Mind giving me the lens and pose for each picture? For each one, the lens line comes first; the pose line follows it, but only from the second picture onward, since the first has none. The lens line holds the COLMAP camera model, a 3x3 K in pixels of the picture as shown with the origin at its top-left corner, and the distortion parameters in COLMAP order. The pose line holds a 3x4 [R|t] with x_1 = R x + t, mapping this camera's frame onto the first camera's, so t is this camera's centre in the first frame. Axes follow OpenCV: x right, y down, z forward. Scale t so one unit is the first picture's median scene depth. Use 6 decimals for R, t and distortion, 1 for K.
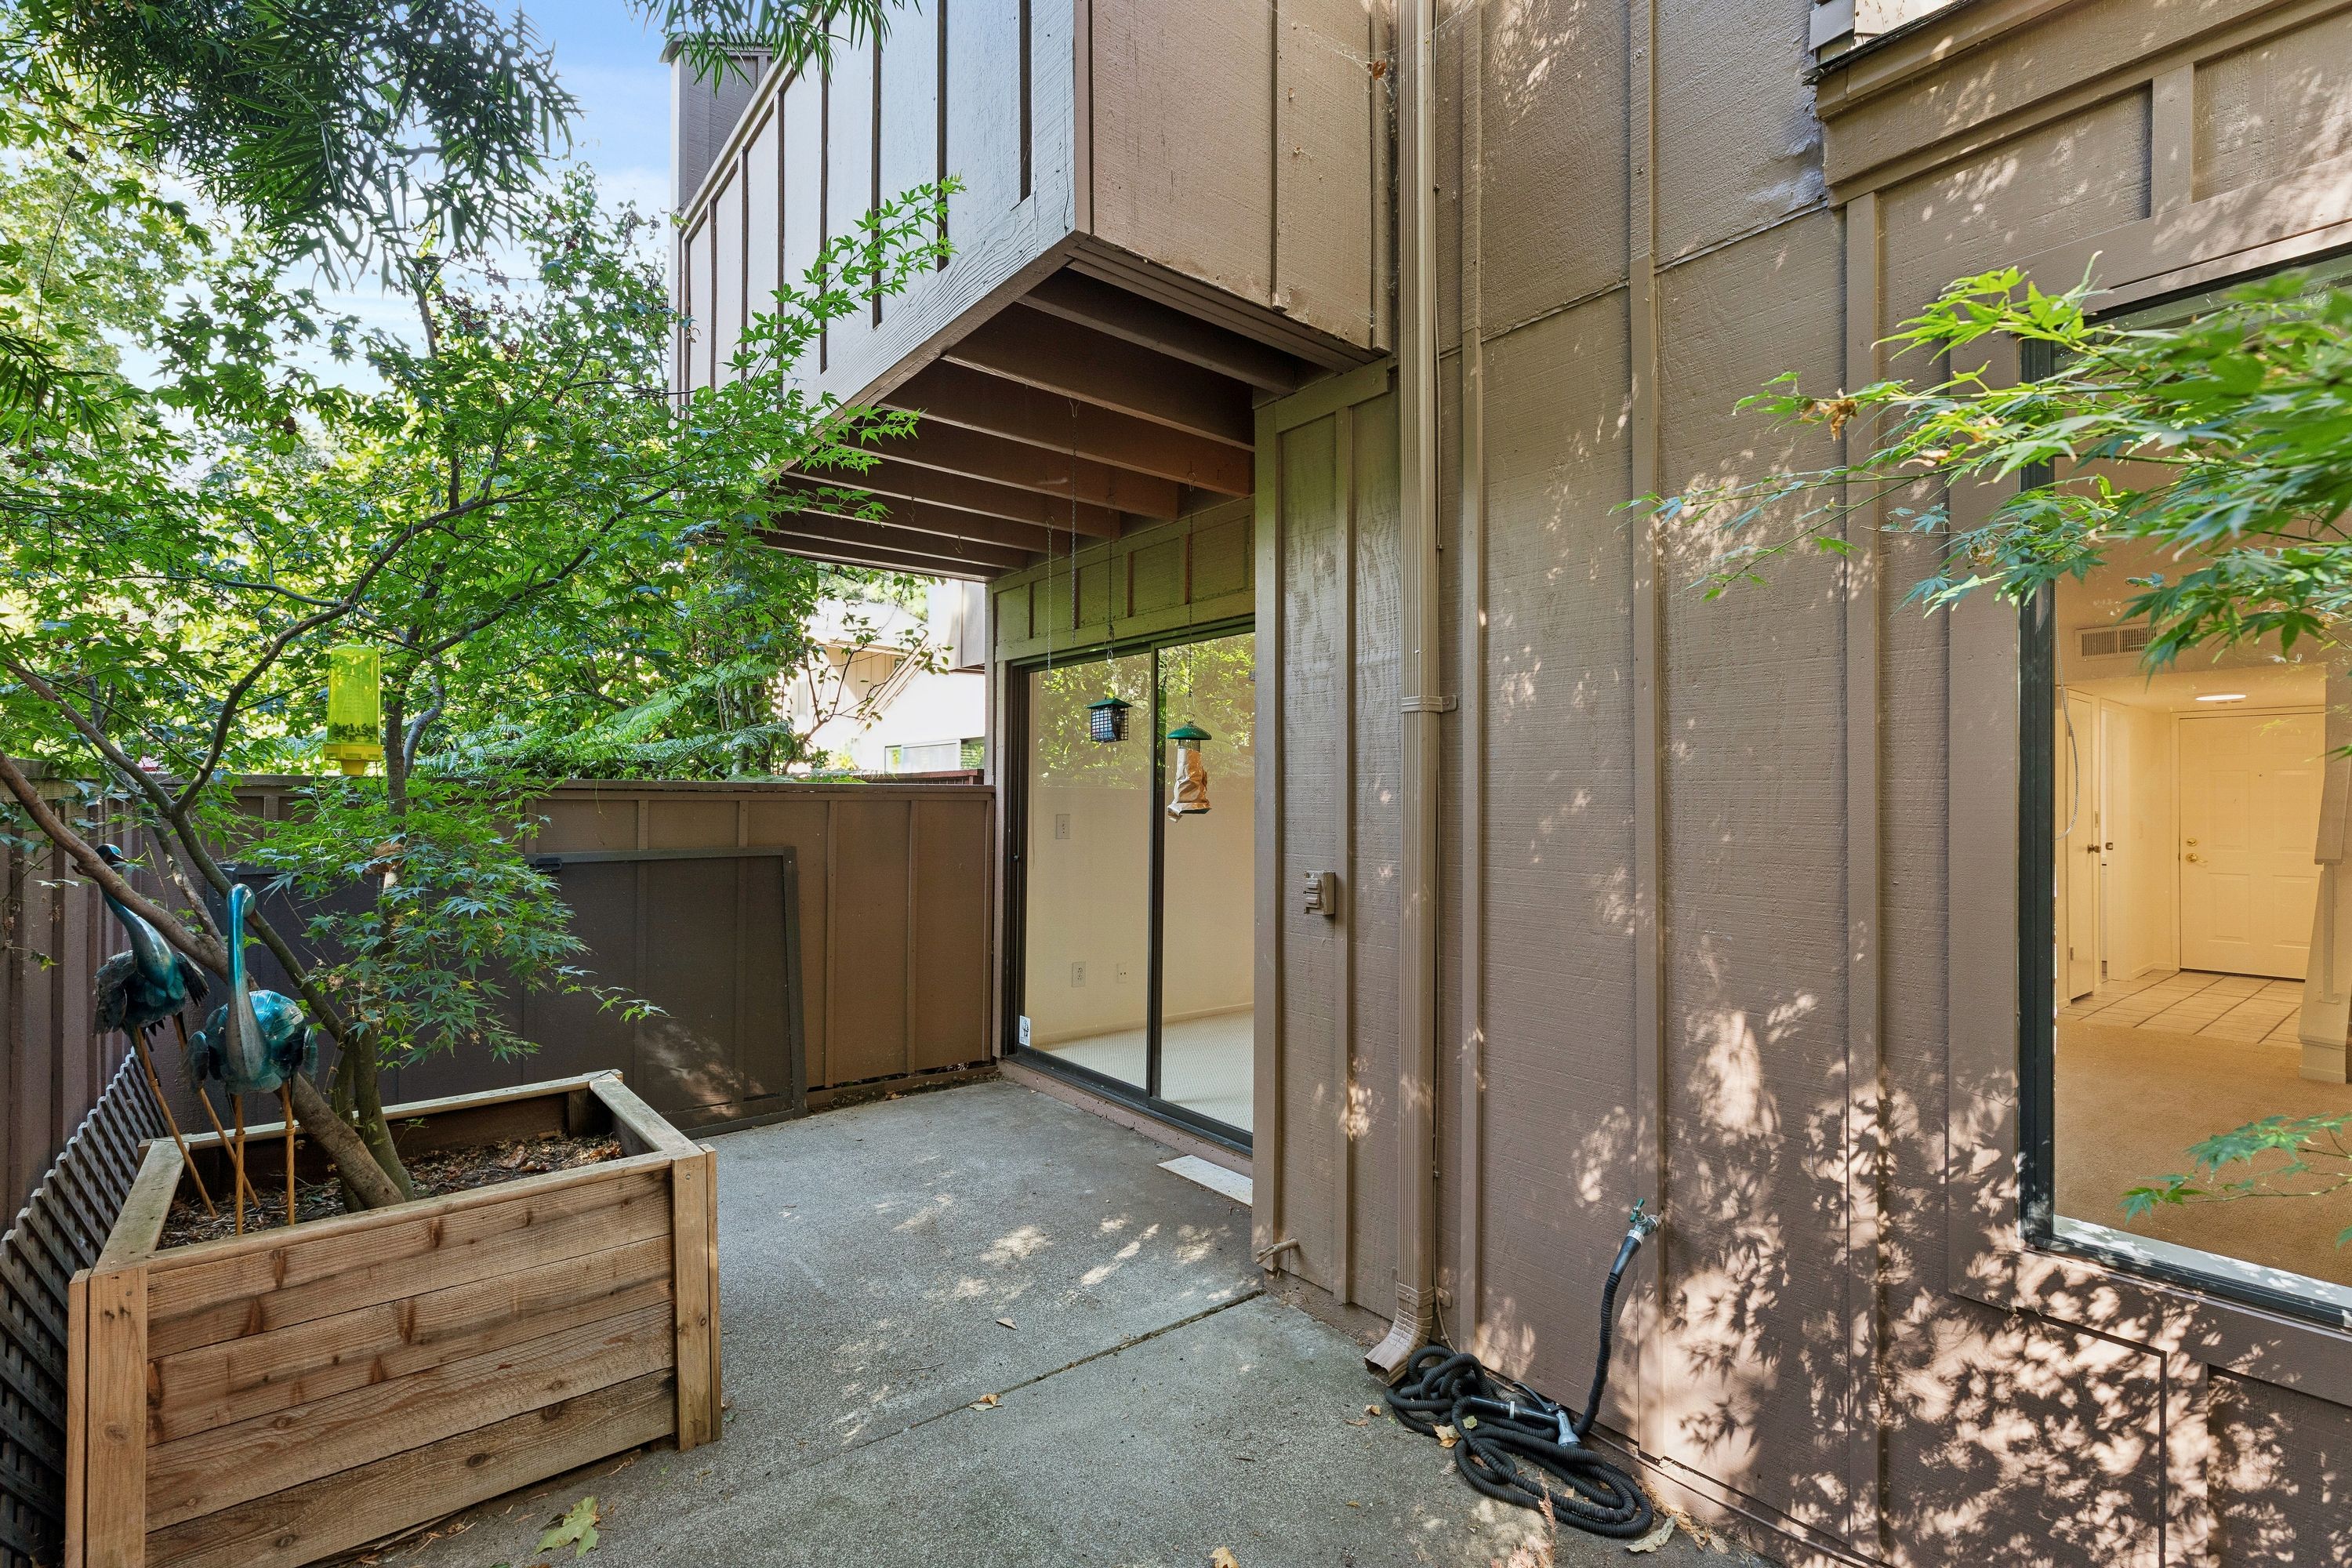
lens RADIAL K [[1051.8, 0, 1129.9], [0, 1051.8, 798.2], [0, 0, 1]] dist [0.003706, 0.000291]
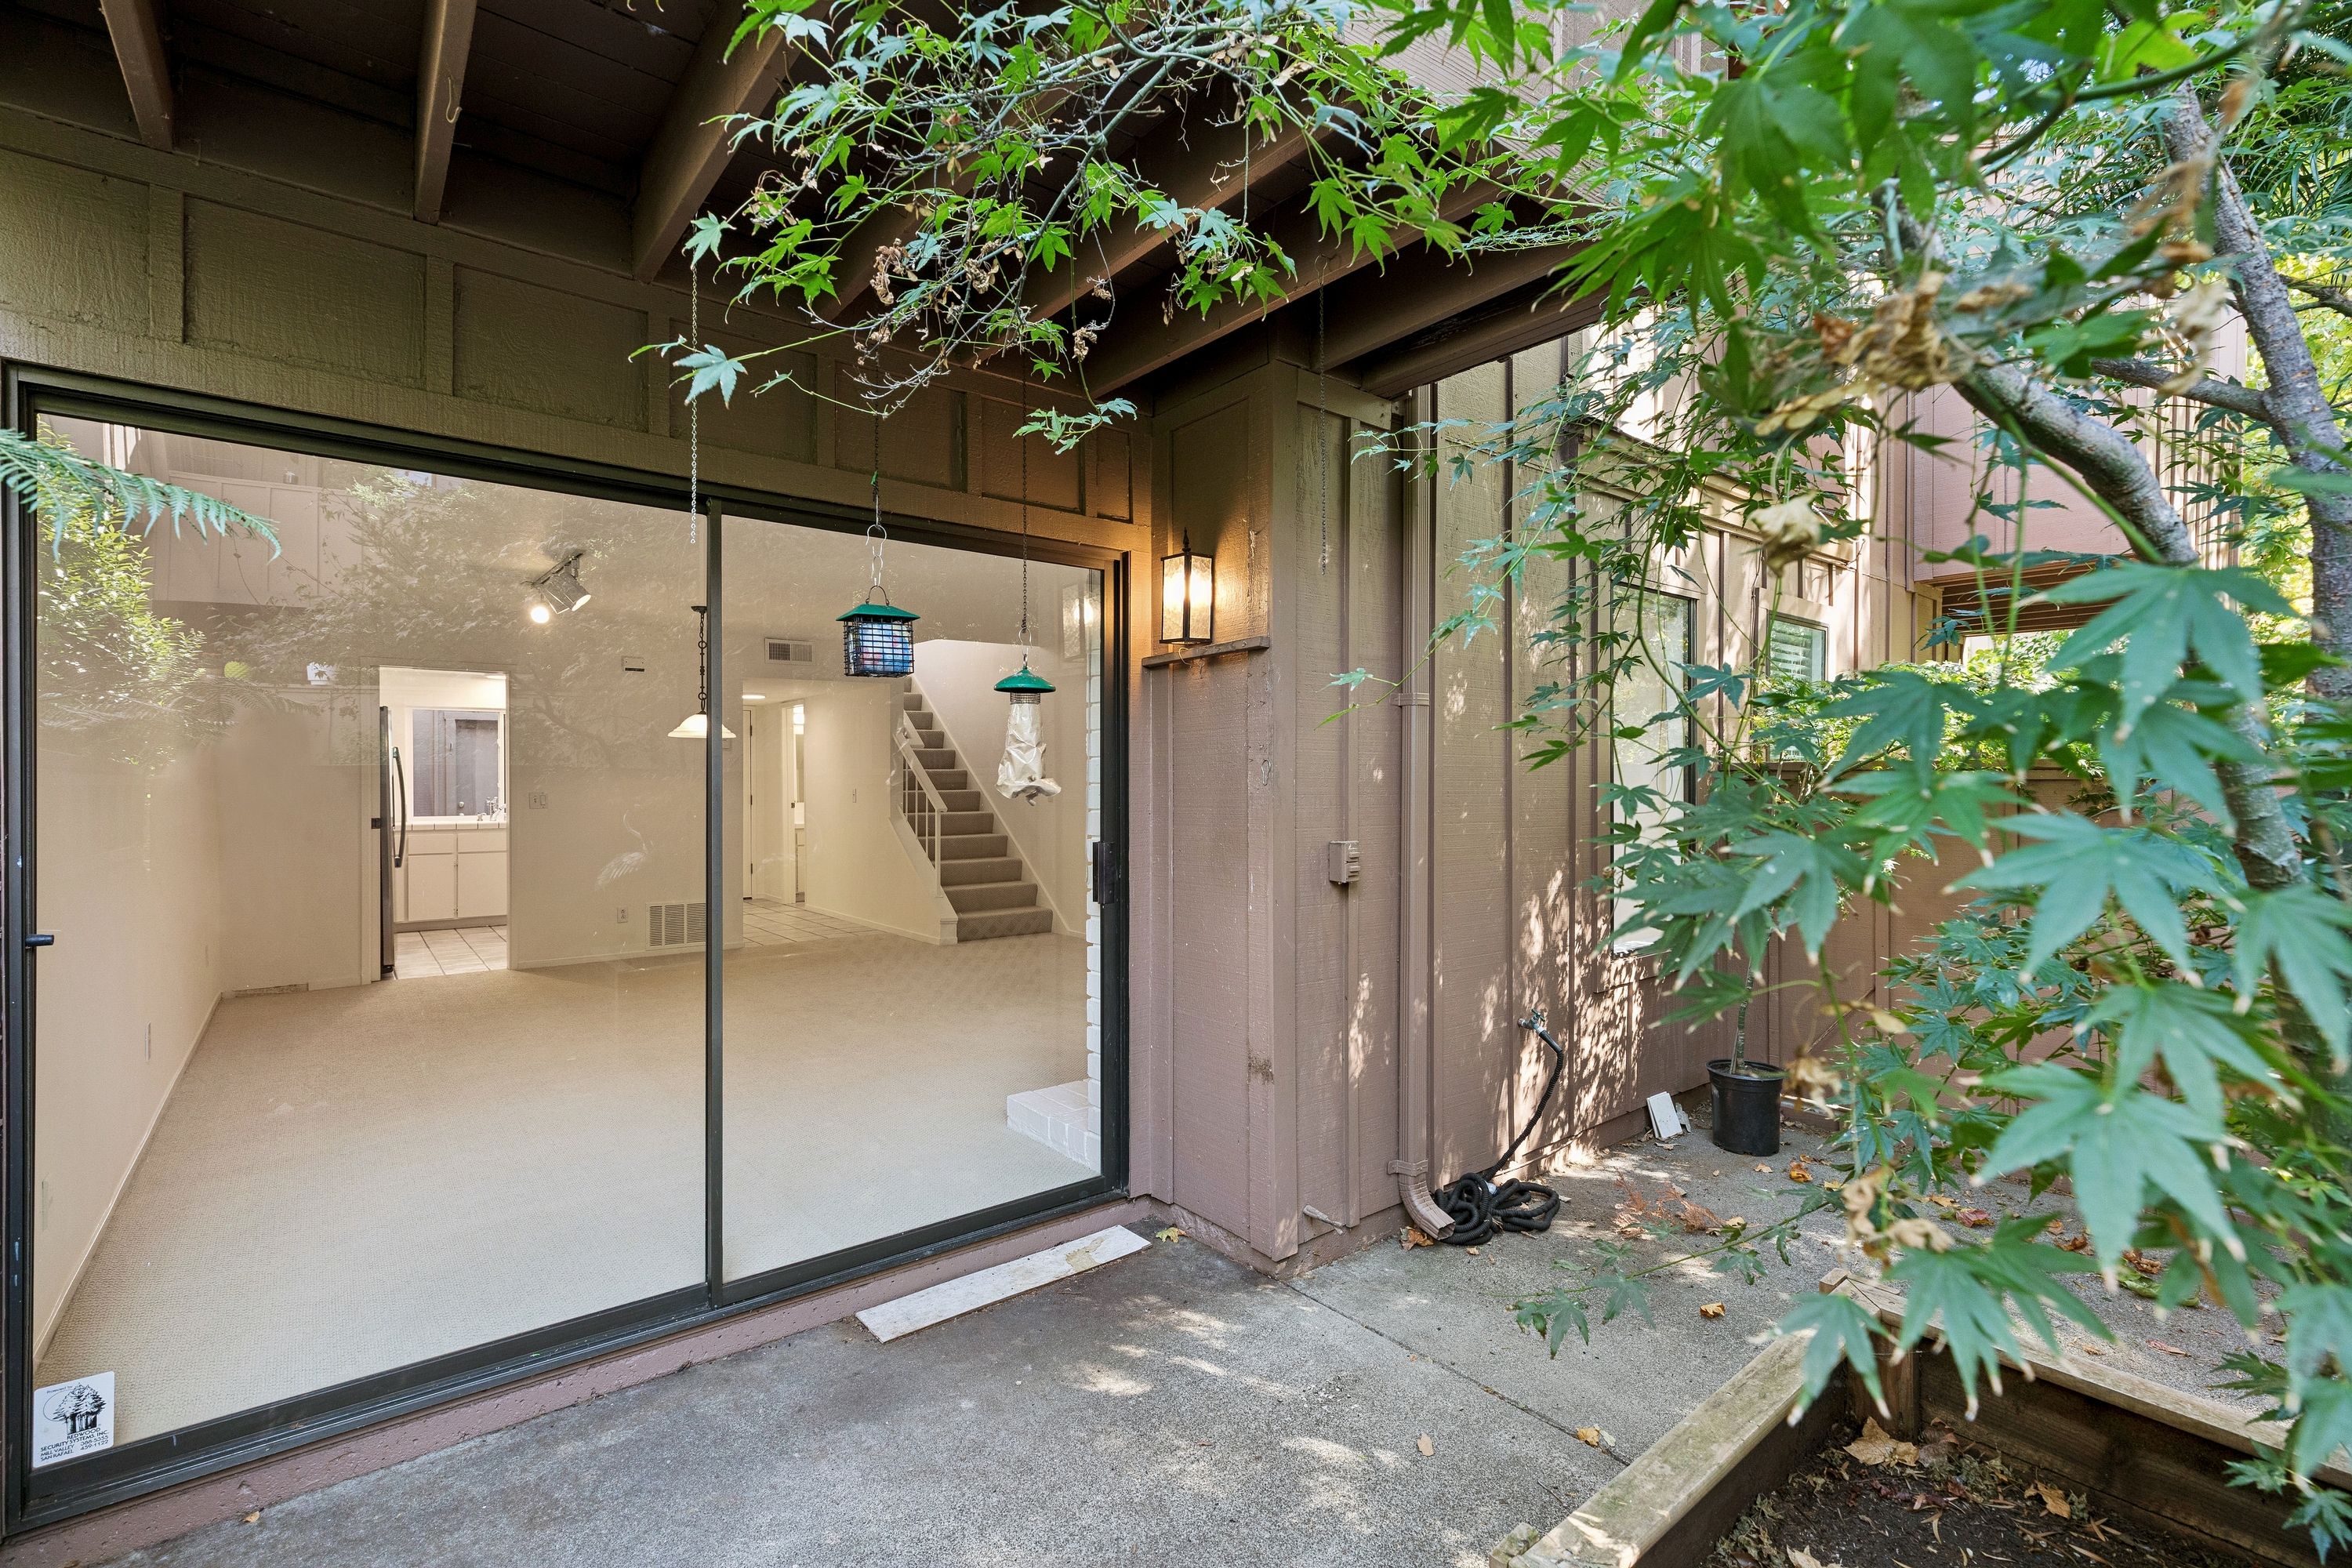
lens RADIAL K [[1051.8, 0, 1177.6], [0, 1051.8, 785.9], [0, 0, 1]] dist [0.003706, 0.000291]
pose [[-0.042338, -0.013697, 0.999009, -1.159775], [-0.010659, 0.999855, 0.013257, -0.001135], [-0.999047, -0.010087, -0.042477, 1.601413]]
